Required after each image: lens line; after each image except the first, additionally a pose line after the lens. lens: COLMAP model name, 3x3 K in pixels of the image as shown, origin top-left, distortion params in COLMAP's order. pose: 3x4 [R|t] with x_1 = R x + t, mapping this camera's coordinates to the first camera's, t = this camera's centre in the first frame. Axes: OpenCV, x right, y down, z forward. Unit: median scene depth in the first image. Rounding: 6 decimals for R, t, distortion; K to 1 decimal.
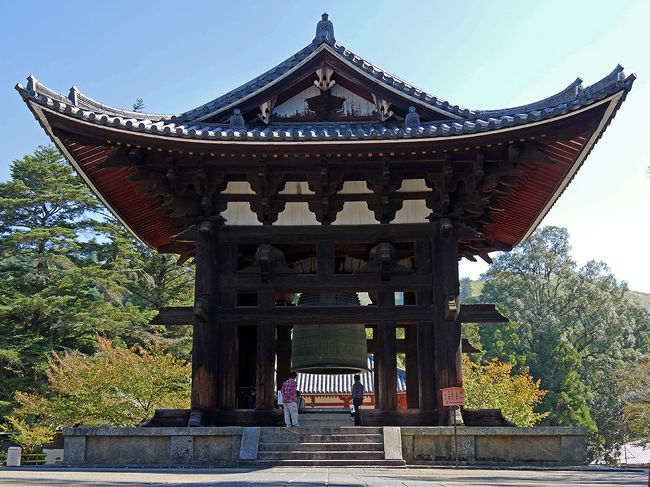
lens RADIAL K [[904.1, 0, 325.0], [0, 904.1, 243.5], [0, 0, 1]] dist [0.029244, 0.032596]
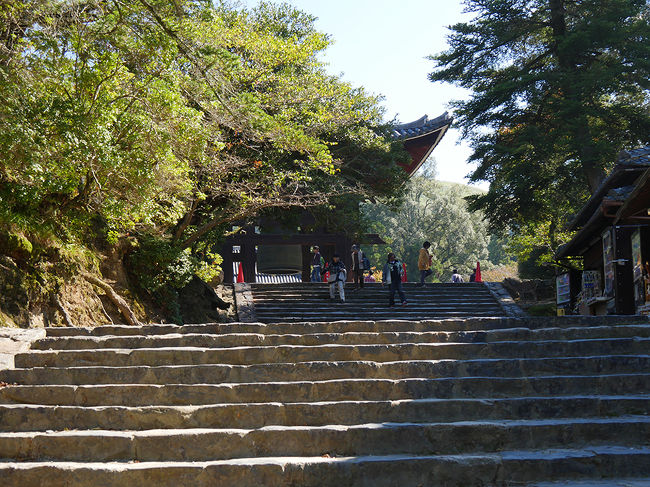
lens RADIAL K [[1135.2, 0, 325.0], [0, 1135.2, 243.5], [0, 0, 1]] dist [-0.008273, -0.004491]
pose [[0.988874, 0.006348, 0.148619, -0.089068], [-0.021191, 0.994911, 0.098505, -0.047442], [-0.147237, -0.100559, 0.983976, -0.424494]]
